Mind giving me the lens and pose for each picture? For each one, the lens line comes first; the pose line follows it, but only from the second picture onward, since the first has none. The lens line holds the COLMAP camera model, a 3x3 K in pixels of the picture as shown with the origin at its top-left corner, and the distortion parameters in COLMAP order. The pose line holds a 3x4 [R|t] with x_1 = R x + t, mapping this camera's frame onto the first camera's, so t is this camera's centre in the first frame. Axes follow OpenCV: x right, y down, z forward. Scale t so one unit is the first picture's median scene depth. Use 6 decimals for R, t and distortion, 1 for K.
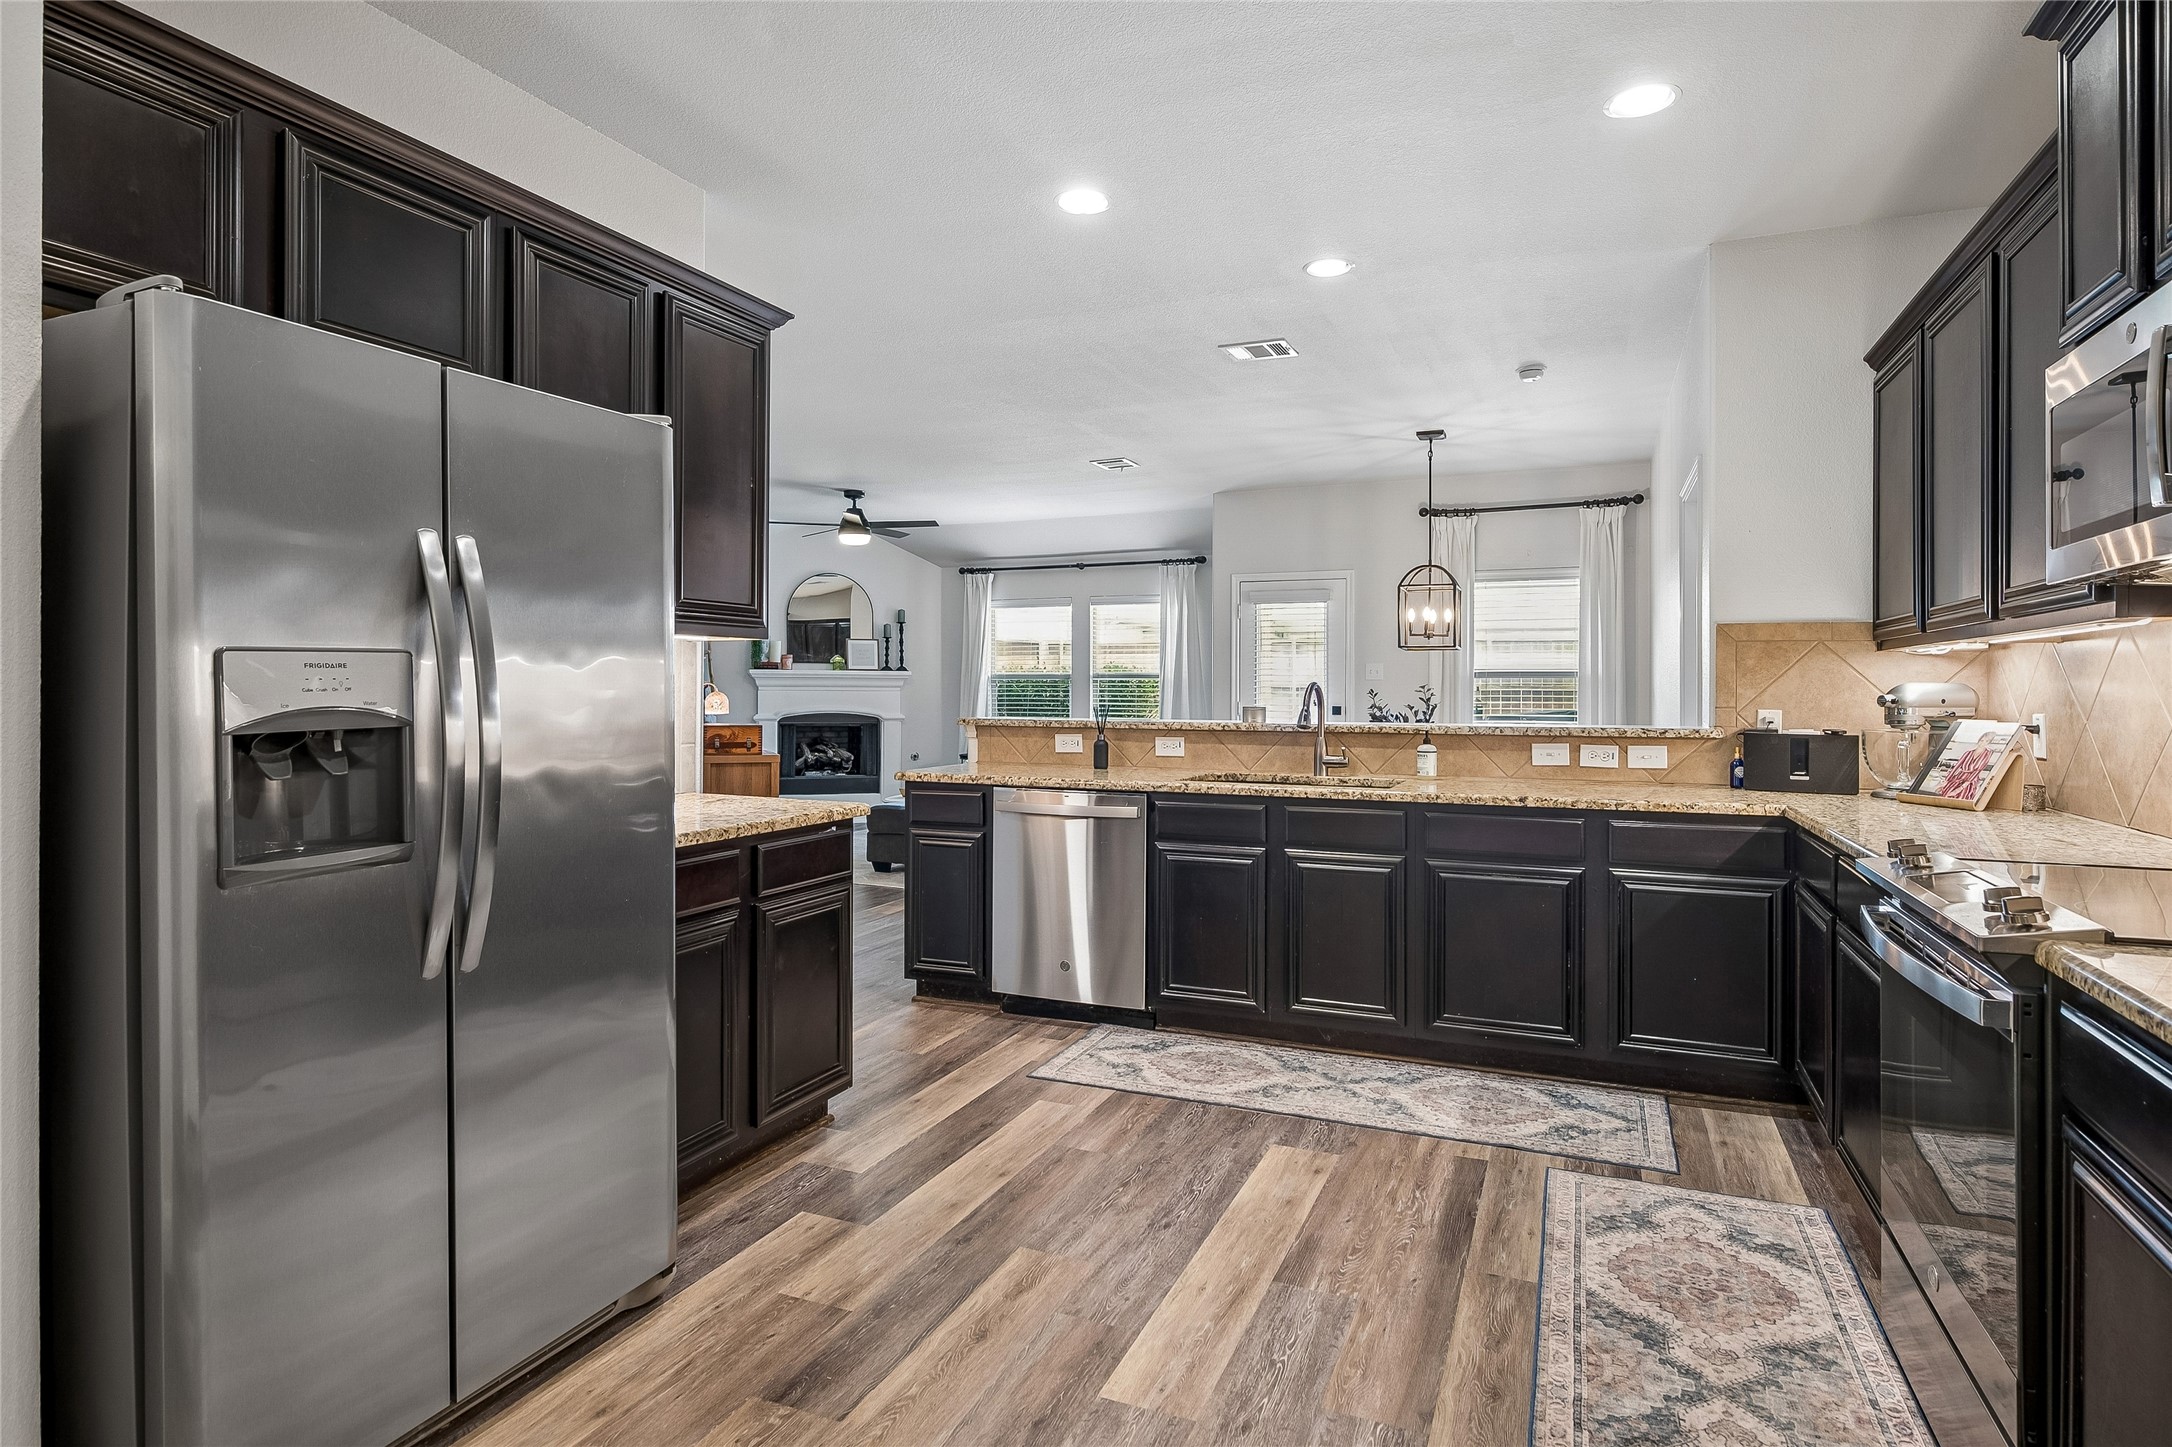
lens RADIAL K [[1122.2, 0, 1065.8], [0, 1122.2, 671.0], [0, 0, 1]] dist [-0.000945, -0.002017]
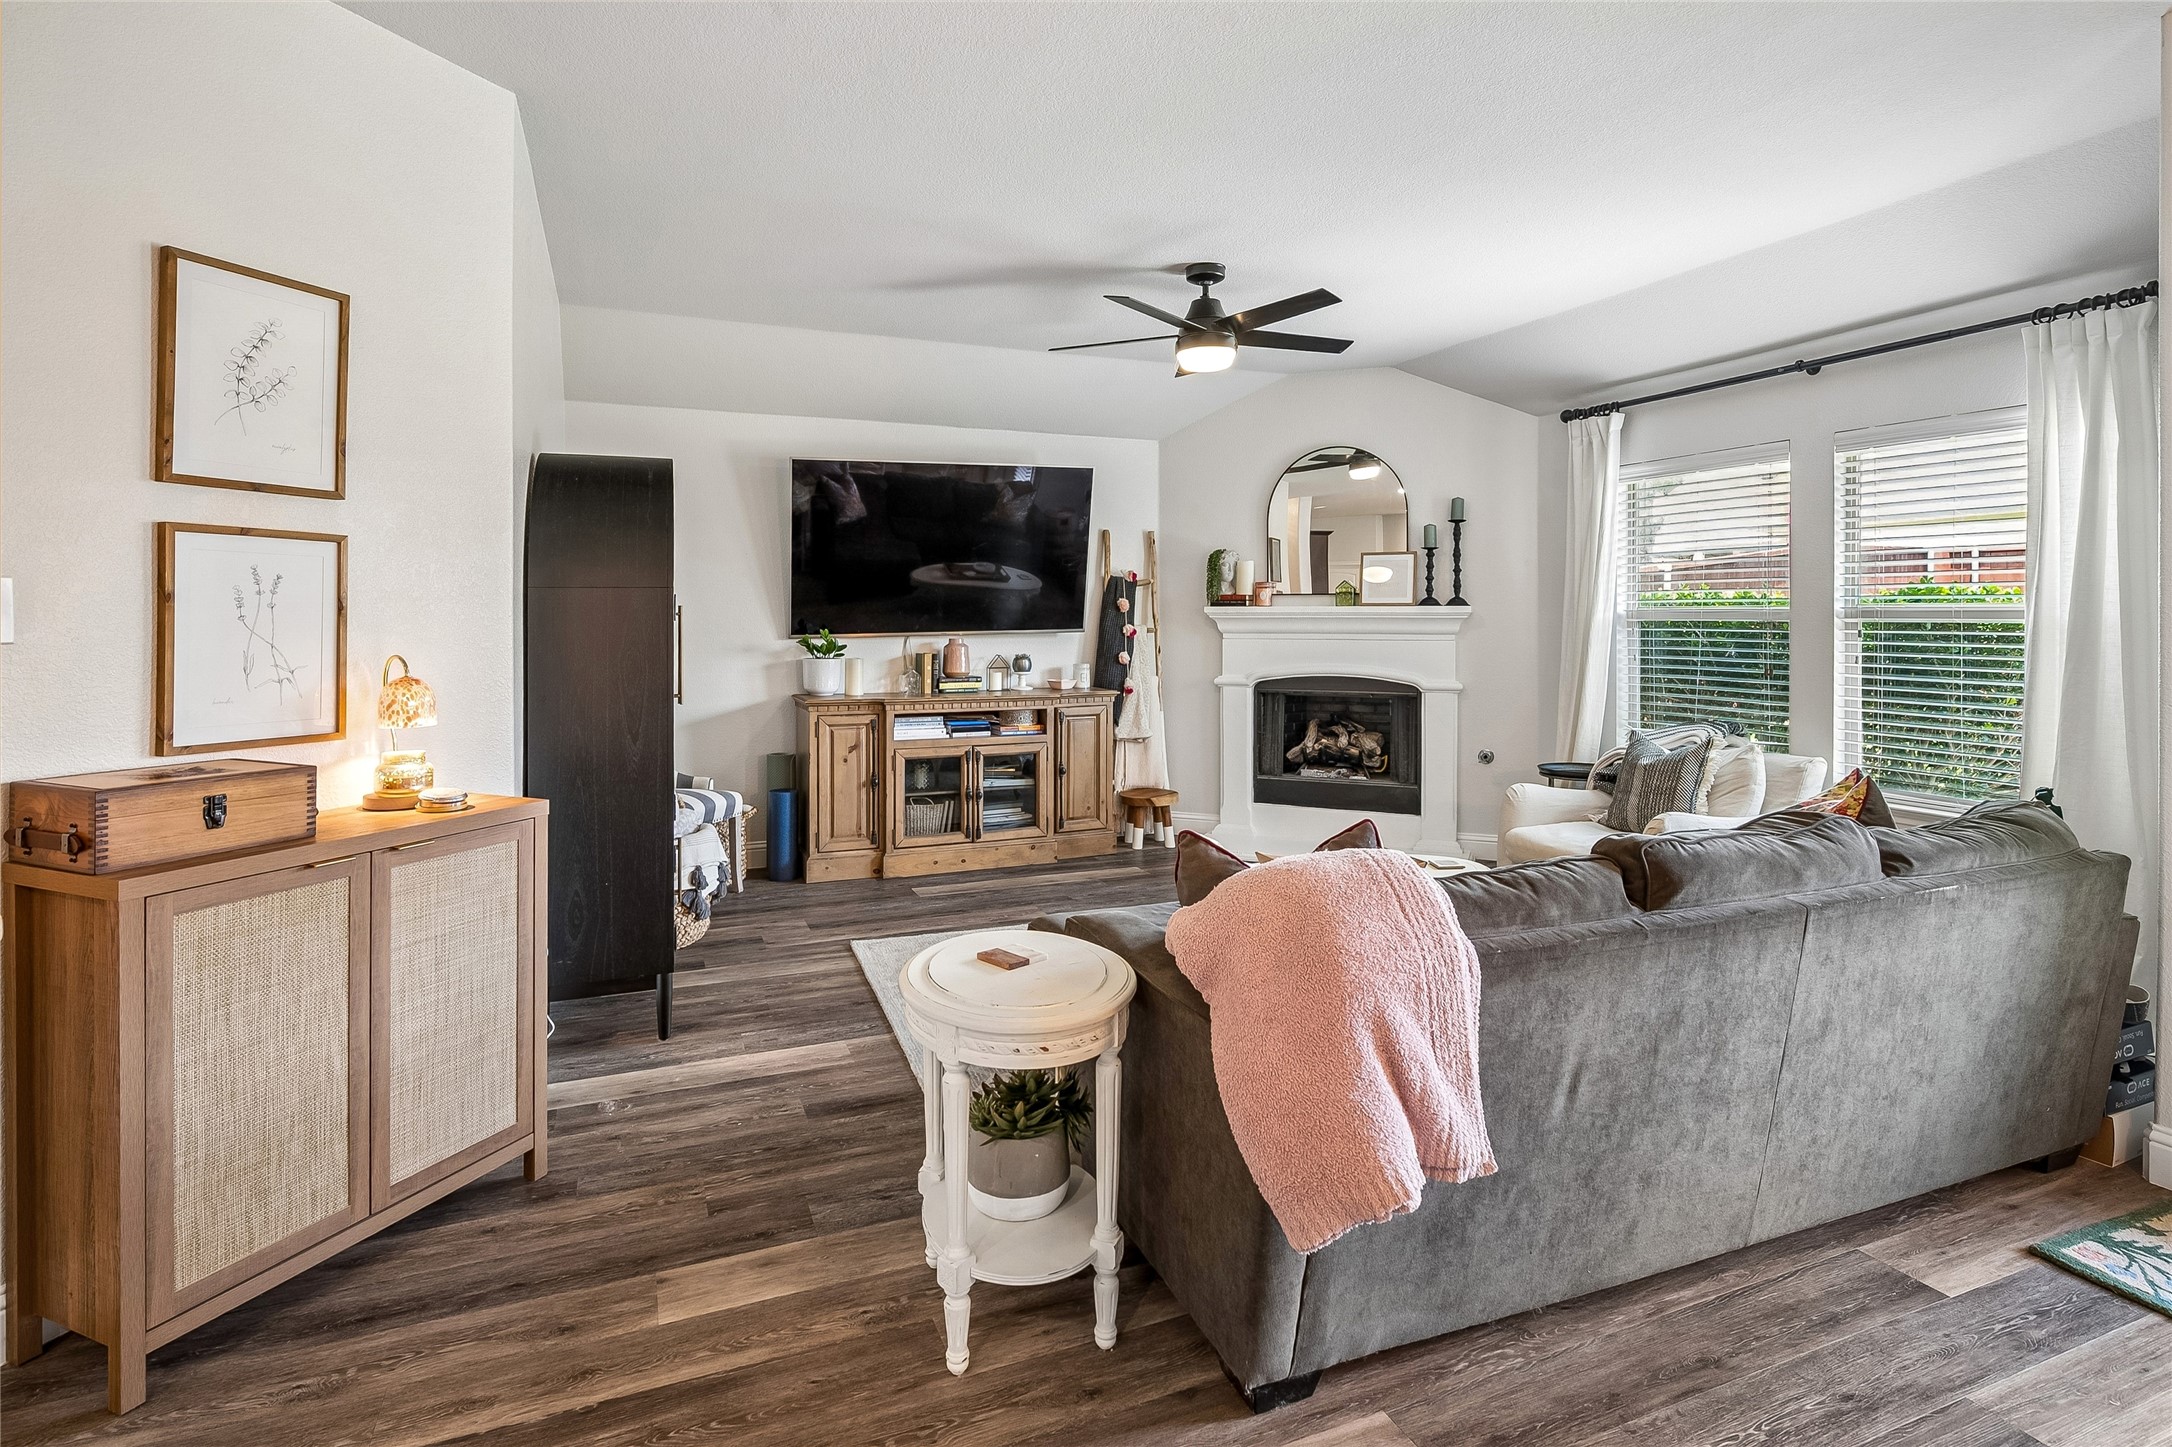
lens RADIAL K [[1087.8, 0, 1123.6], [0, 1087.8, 632.7], [0, 0, 1]] dist [0.005132, -0.002910]
pose [[0.738357, 0.004458, -0.674396, 0.103500], [0.012026, 0.999732, 0.019775, 0.000664], [0.674303, -0.022712, 0.738105, 0.478857]]
